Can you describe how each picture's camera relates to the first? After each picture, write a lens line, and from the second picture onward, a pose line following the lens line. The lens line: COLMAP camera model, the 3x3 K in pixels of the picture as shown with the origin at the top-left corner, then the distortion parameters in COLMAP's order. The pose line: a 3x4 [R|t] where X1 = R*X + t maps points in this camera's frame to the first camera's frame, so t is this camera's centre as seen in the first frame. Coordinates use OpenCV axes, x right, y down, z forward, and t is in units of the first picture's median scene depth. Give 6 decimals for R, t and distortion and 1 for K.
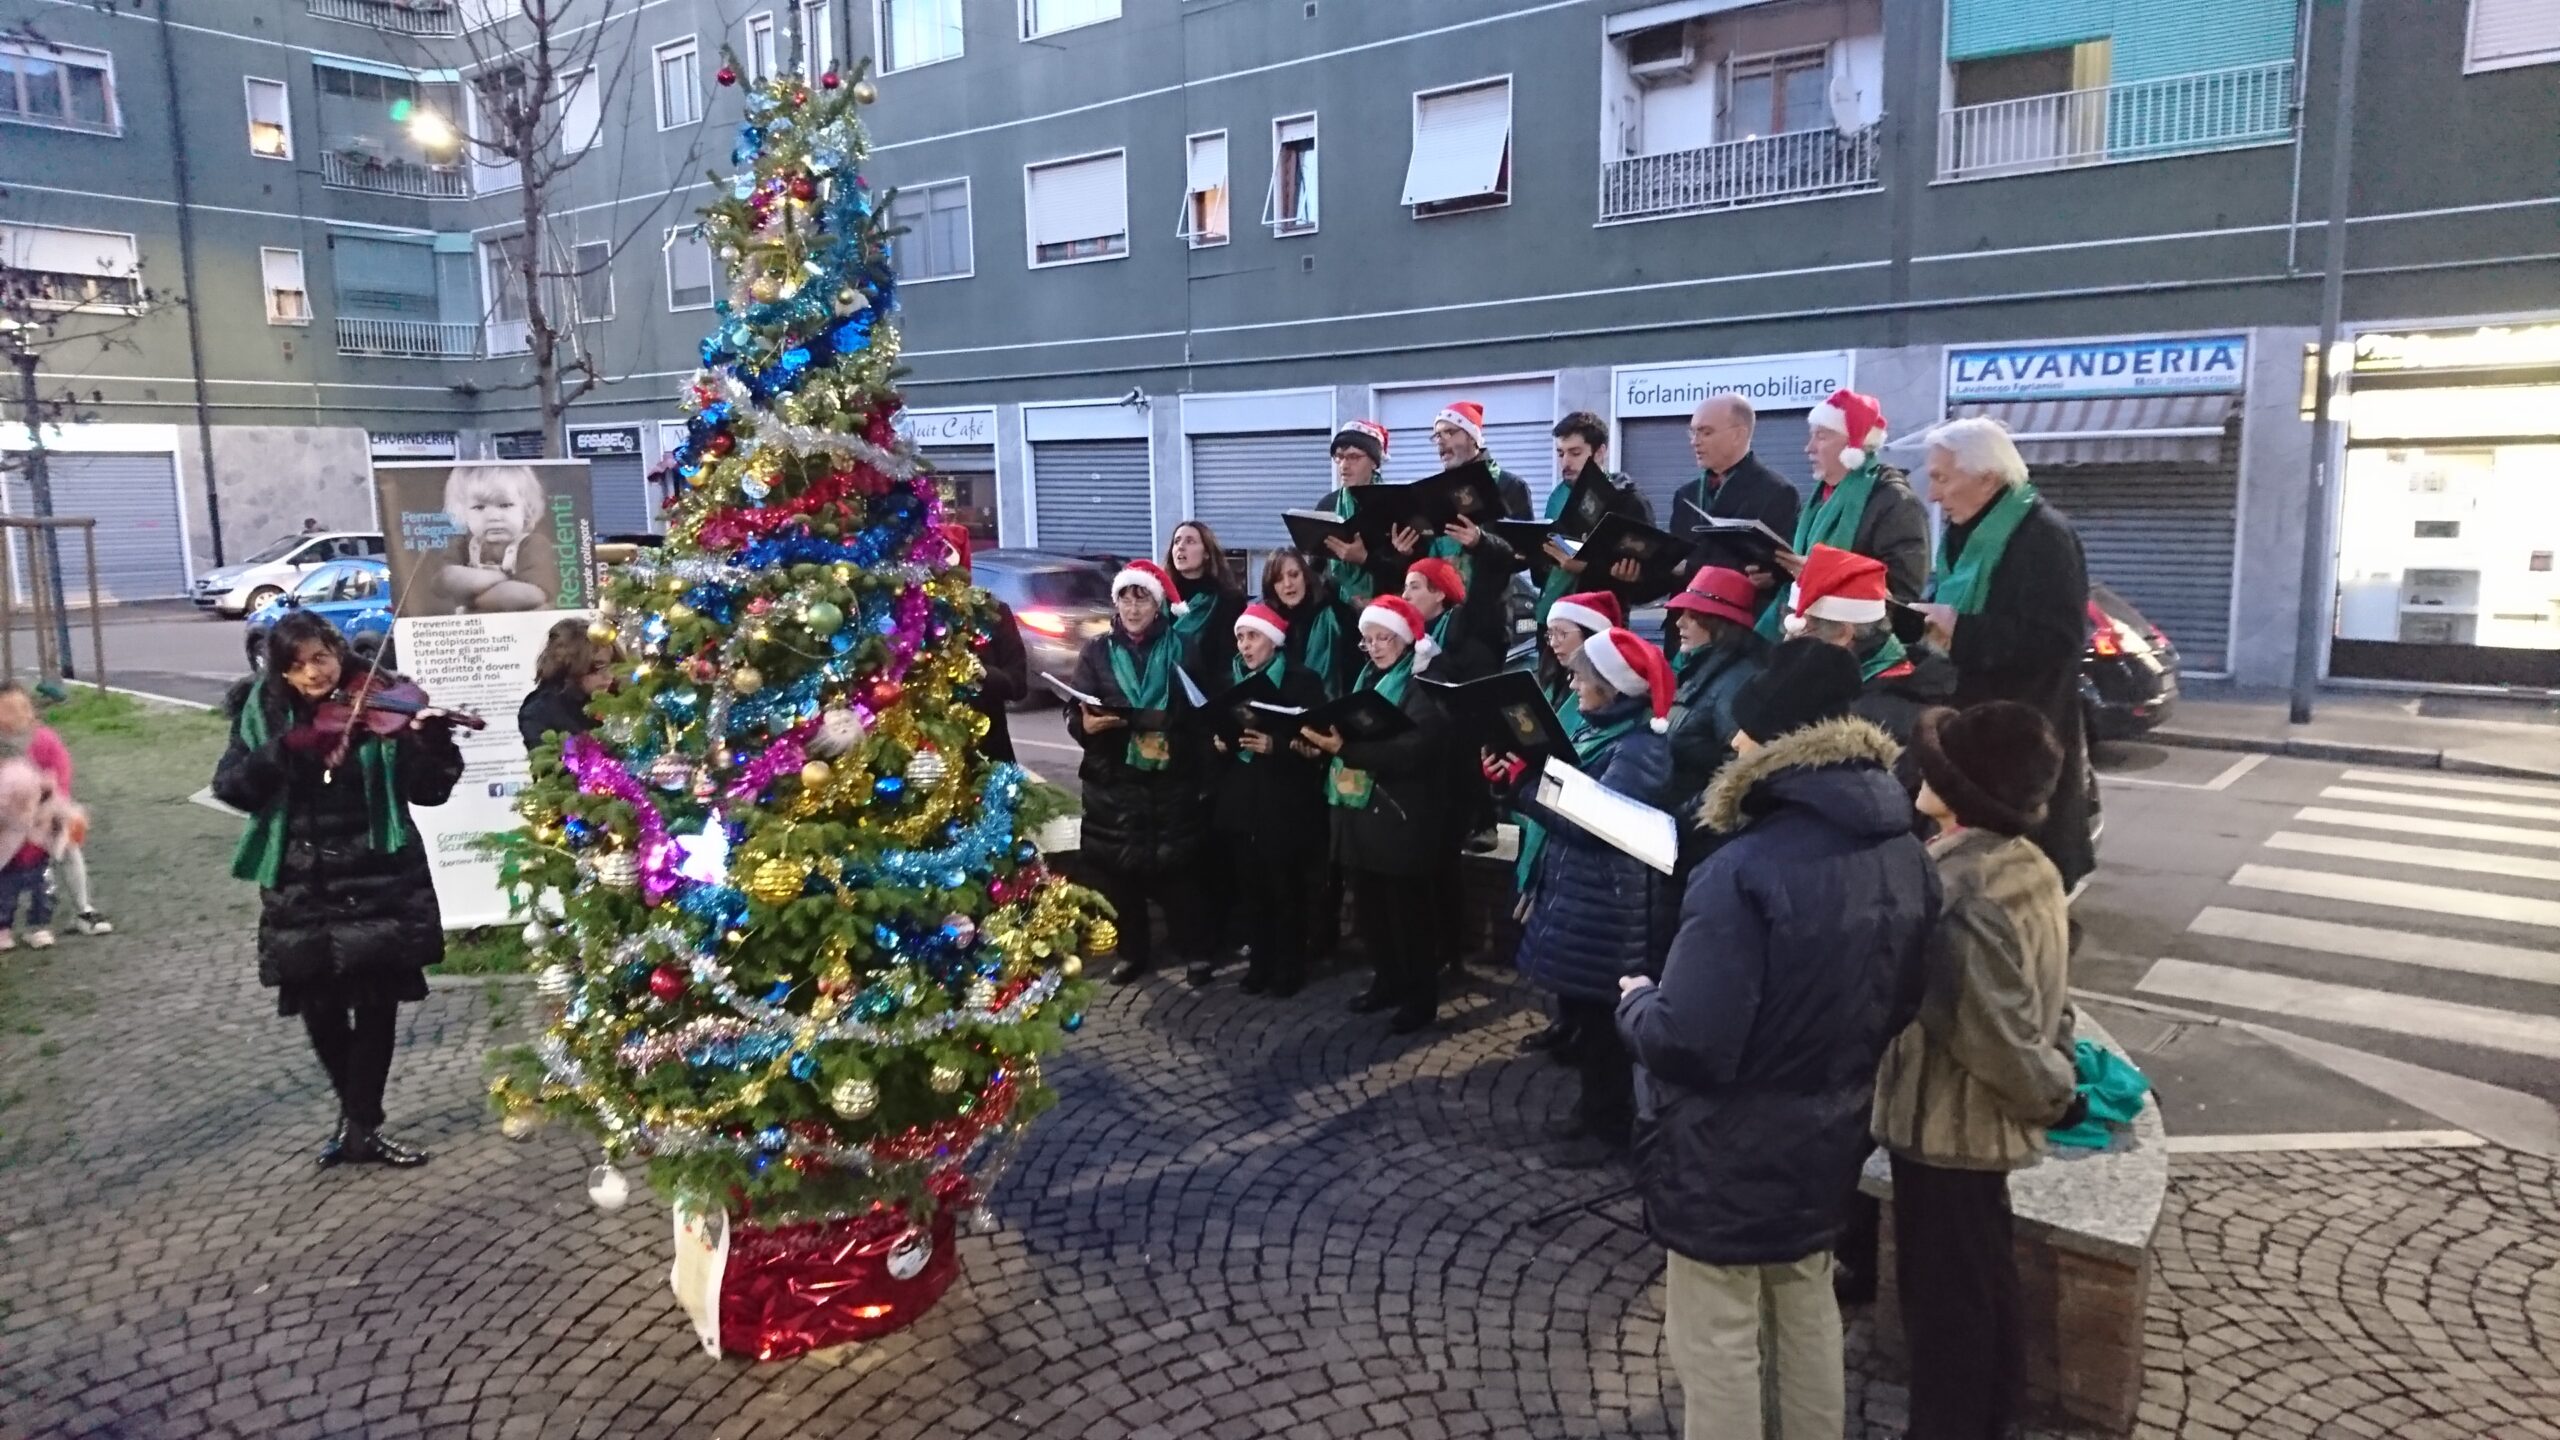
lens RADIAL K [[1577.3, 0, 1286.1], [0, 1577.3, 713.9], [0, 0, 1]] dist [0.101772, -0.118990]
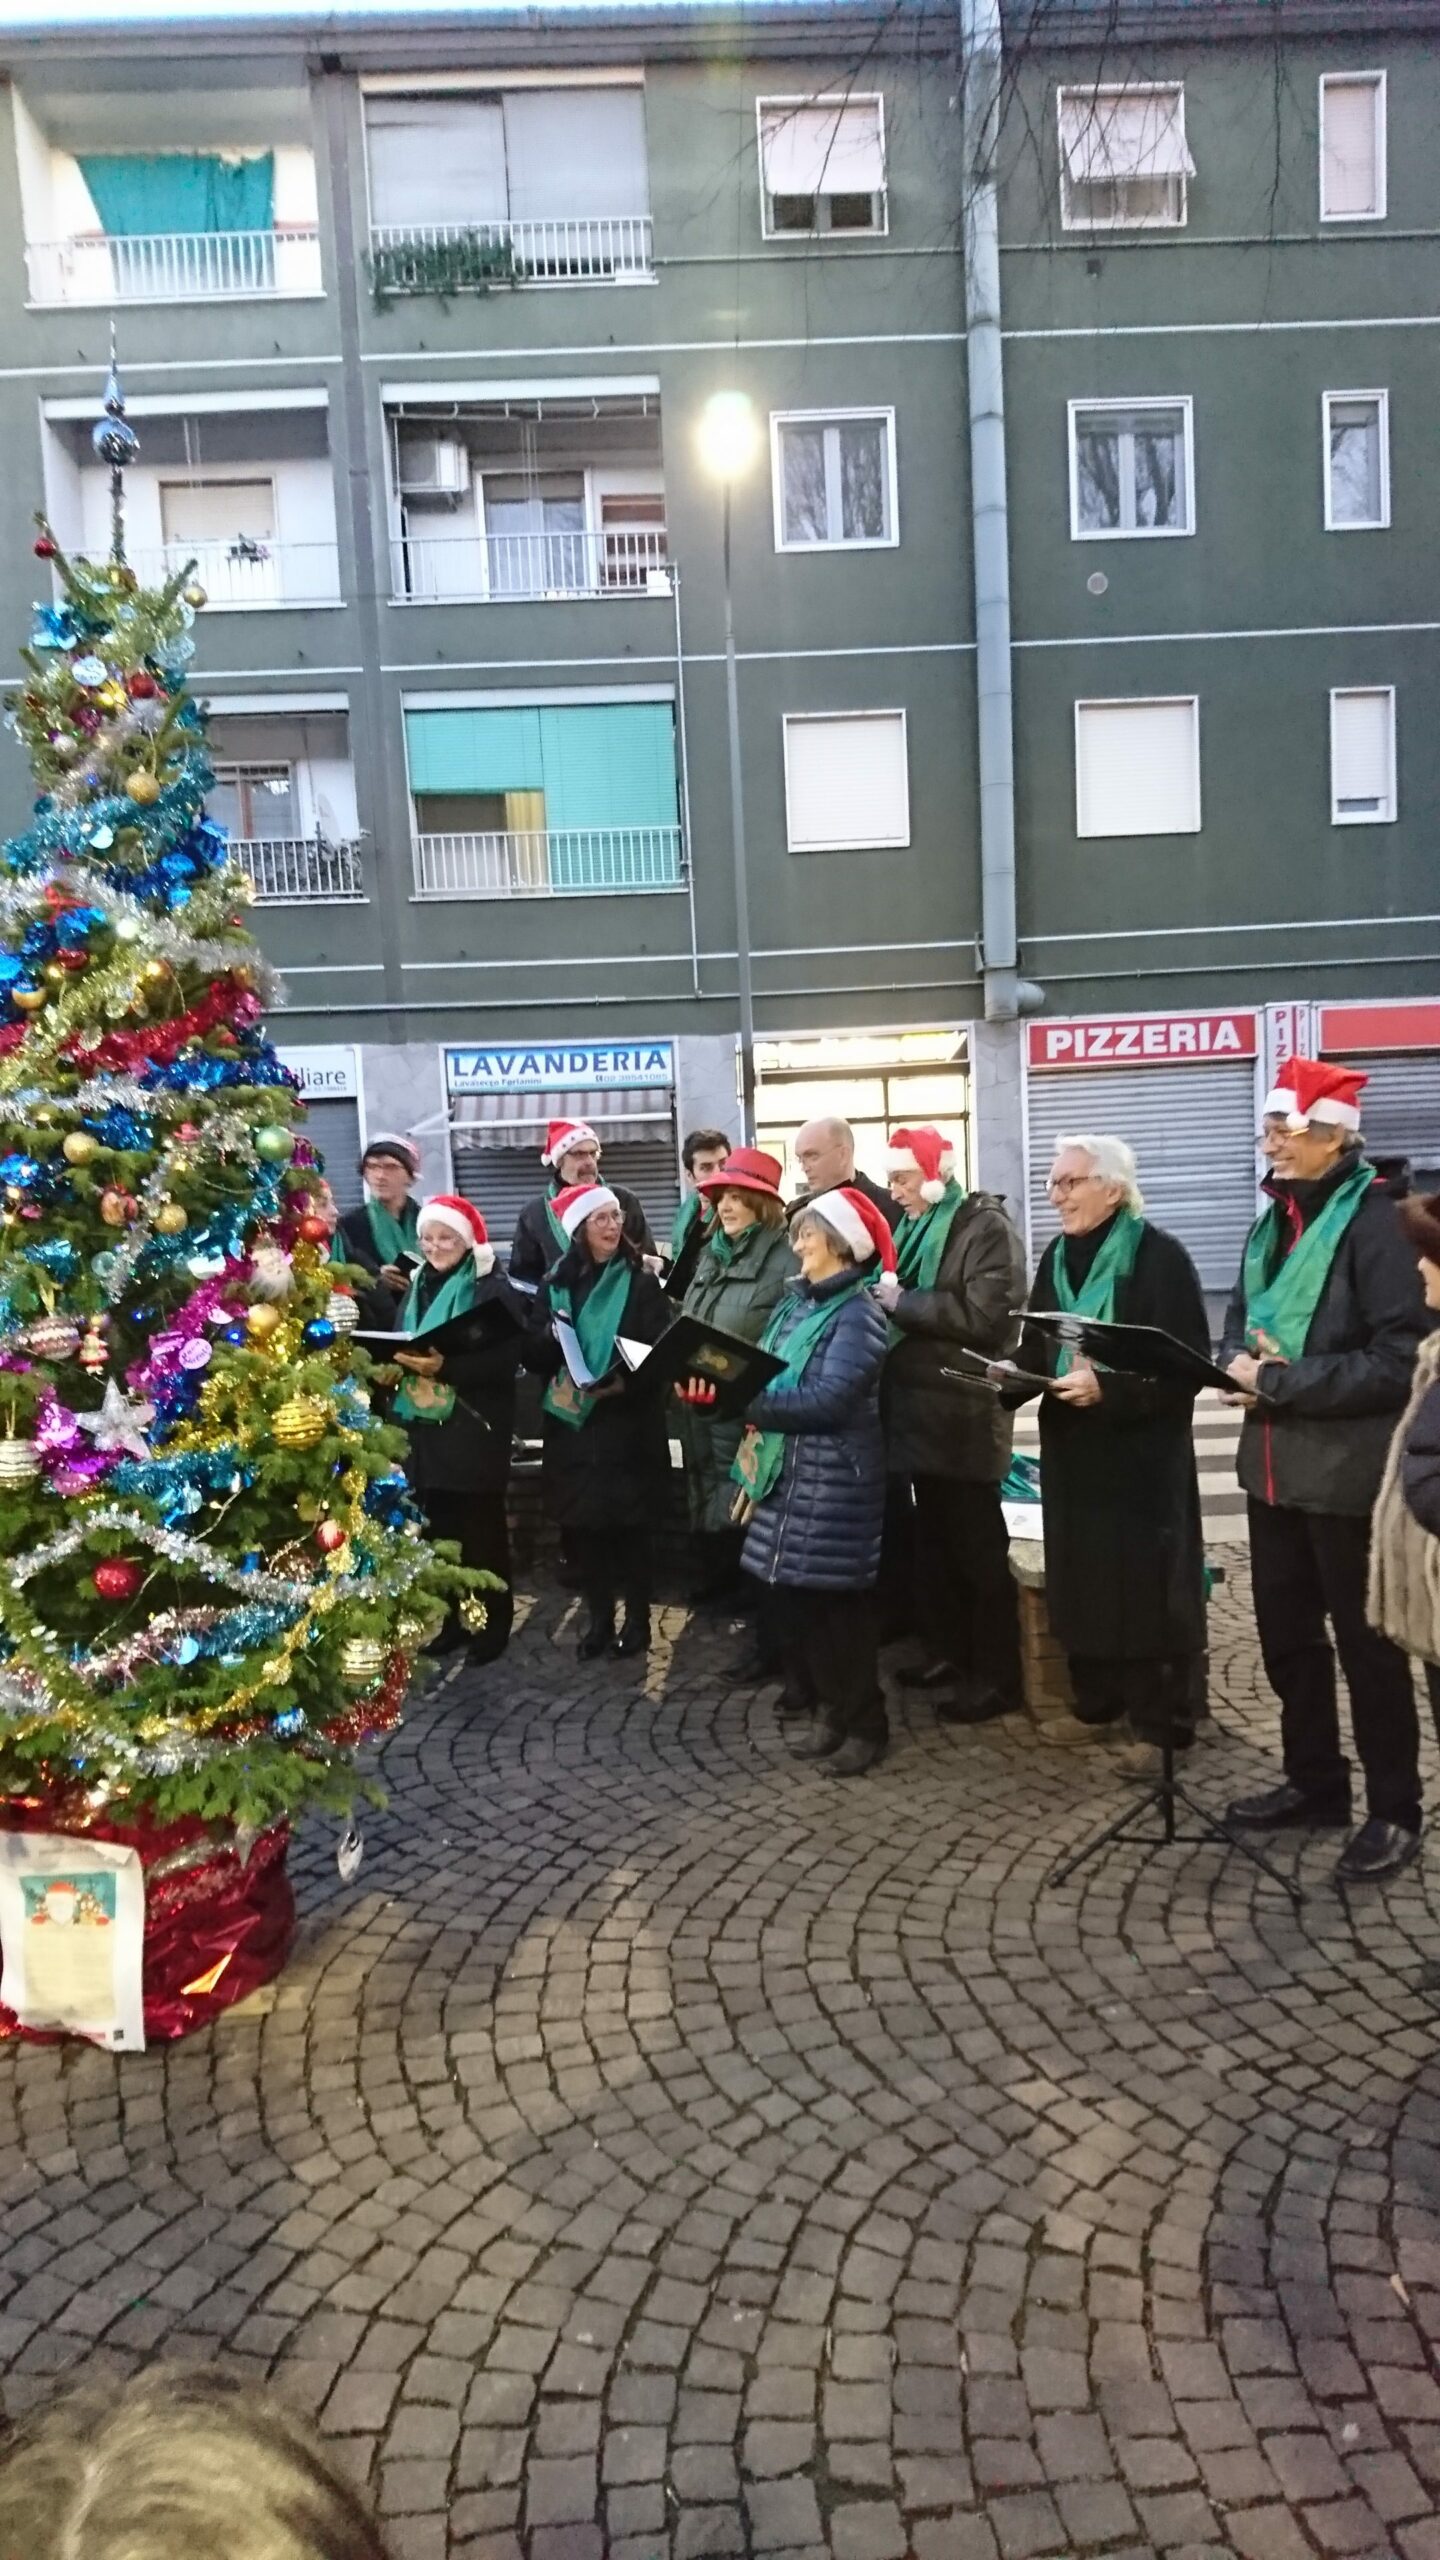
lens RADIAL K [[1612.7, 0, 741.7], [0, 1612.7, 1296.0], [0, 0, 1]] dist [0.059970, -0.074794]
pose [[0.774810, -0.068829, 0.628436, -0.147277], [0.126621, 0.990809, -0.047595, 0.023111], [-0.619384, 0.116450, 0.776404, 0.025617]]
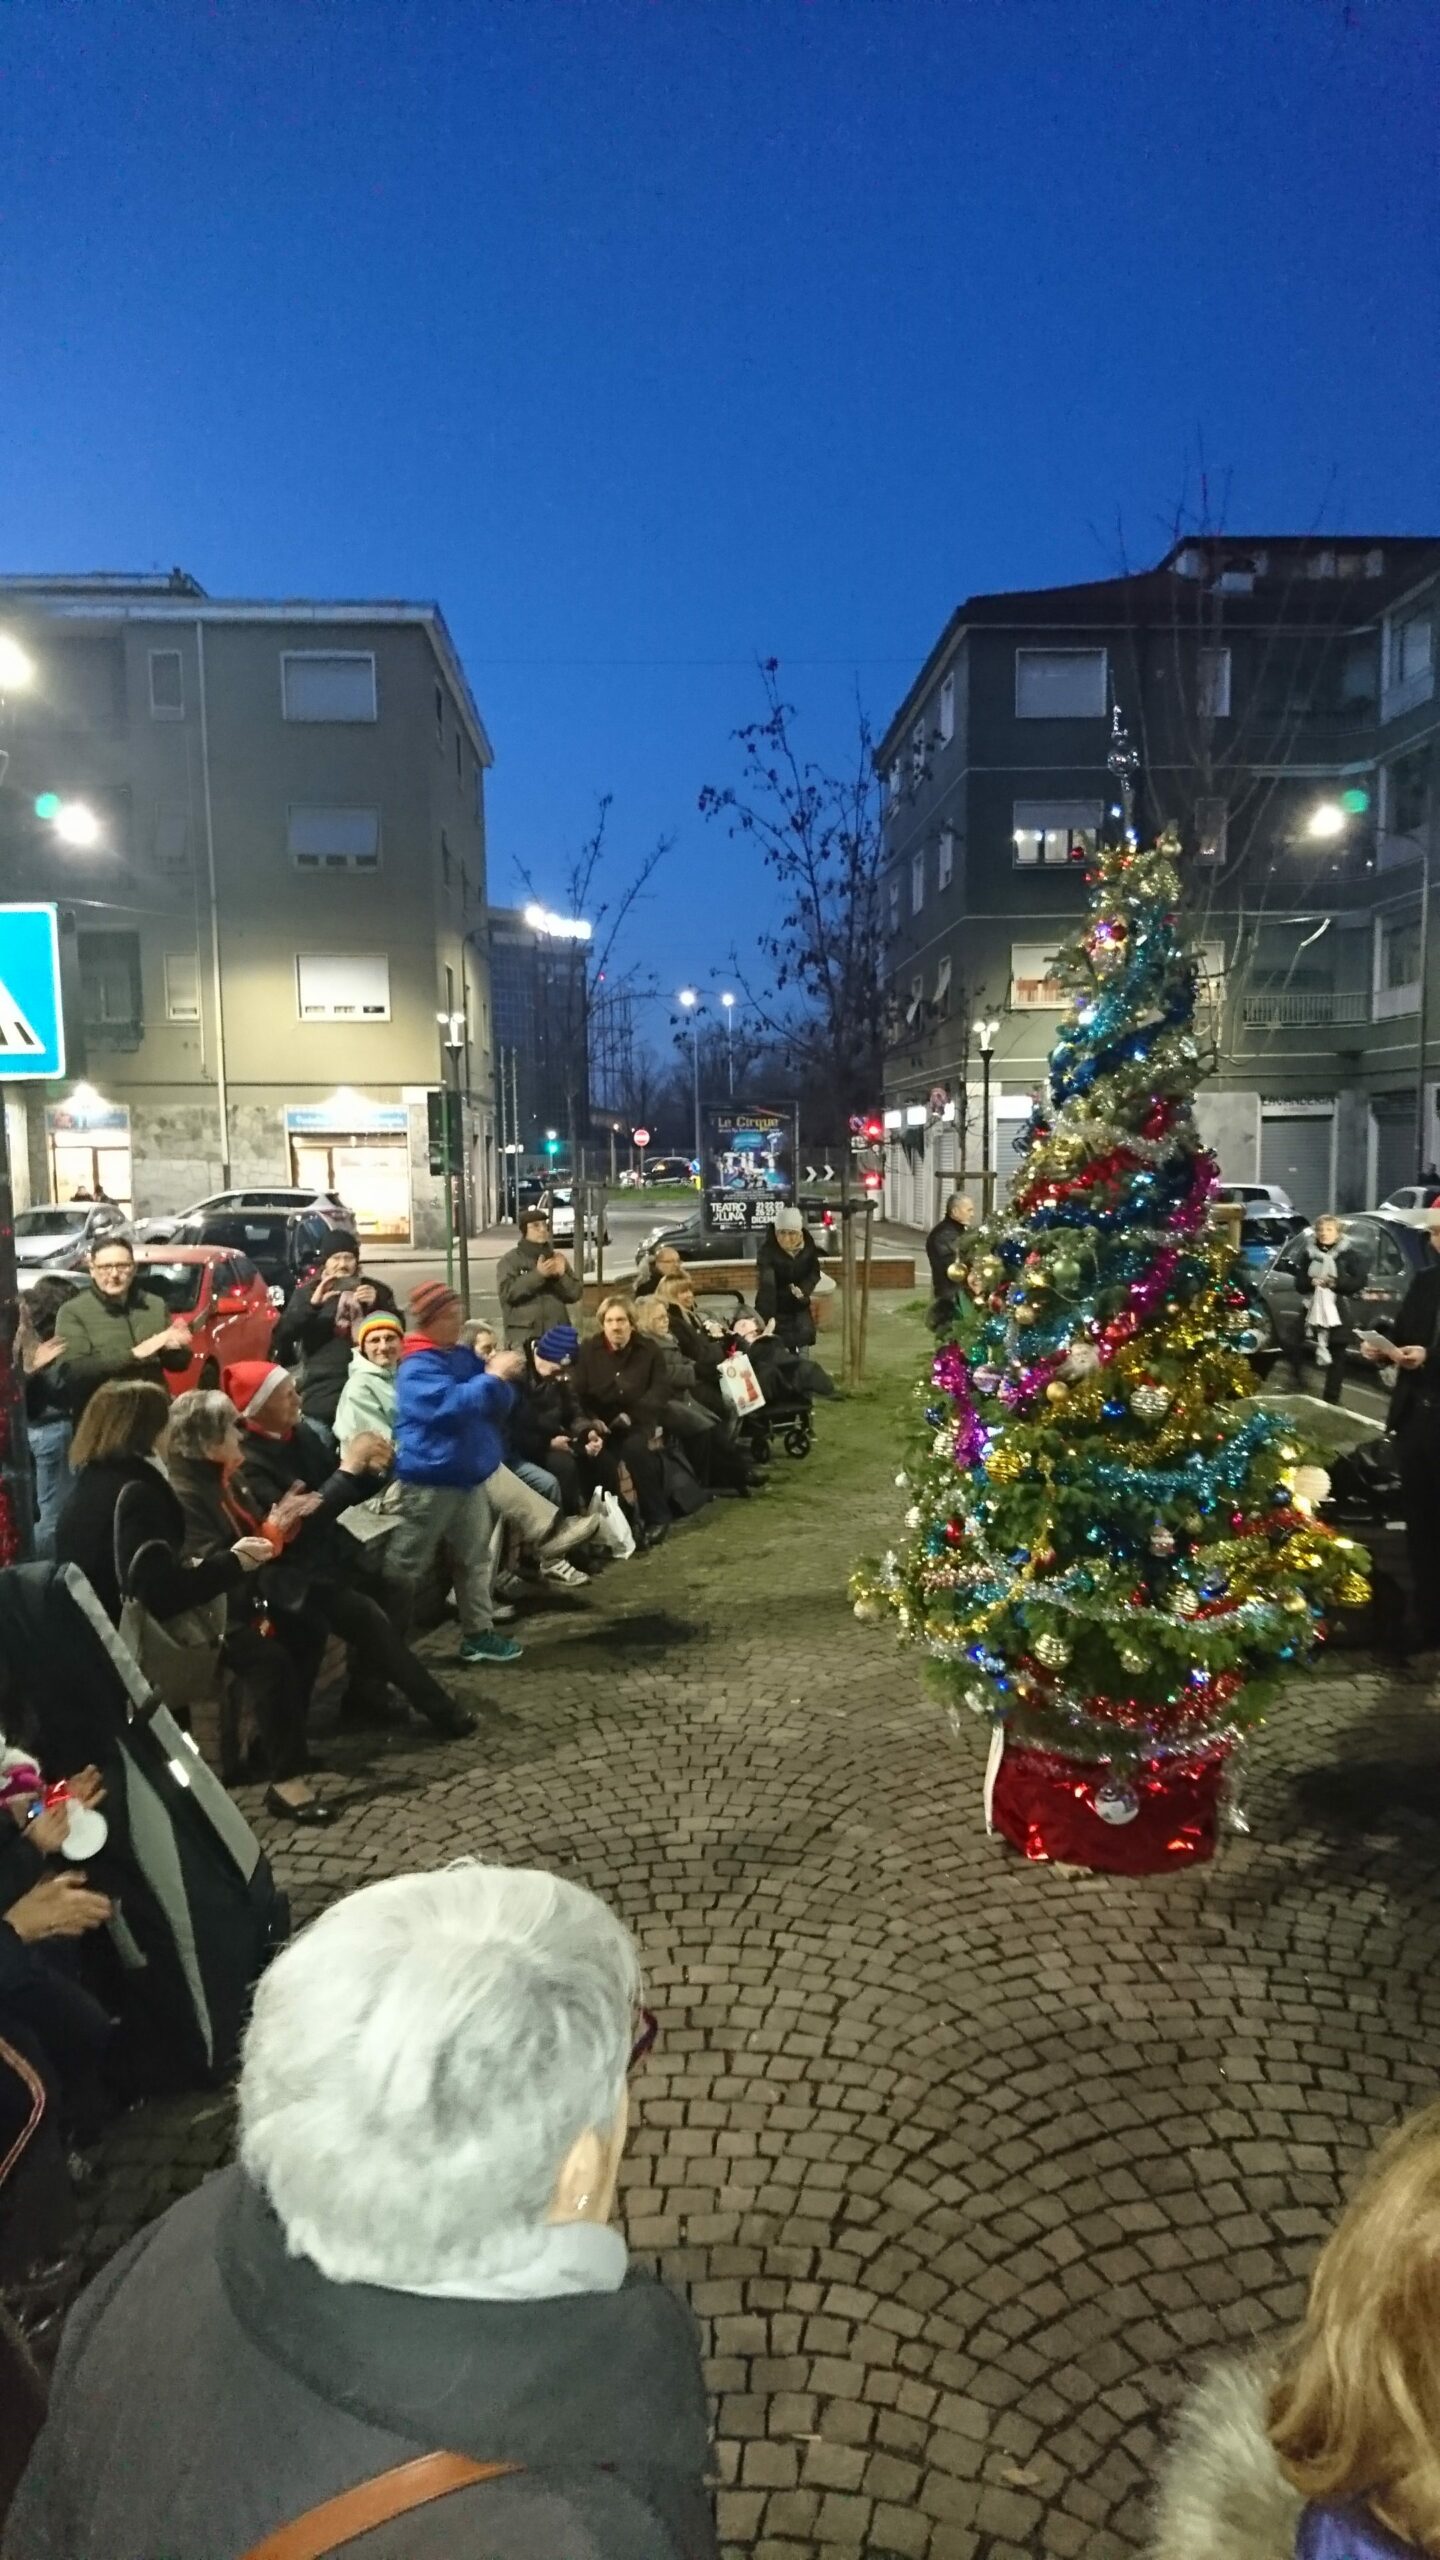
lens RADIAL K [[1612.7, 0, 741.7], [0, 1612.7, 1296.0], [0, 0, 1]] dist [0.059970, -0.074794]
pose [[0.659609, 0.082163, -0.747104, 0.112123], [-0.116736, 0.993144, 0.006157, -0.003829], [0.742488, 0.083152, 0.664678, -0.012210]]
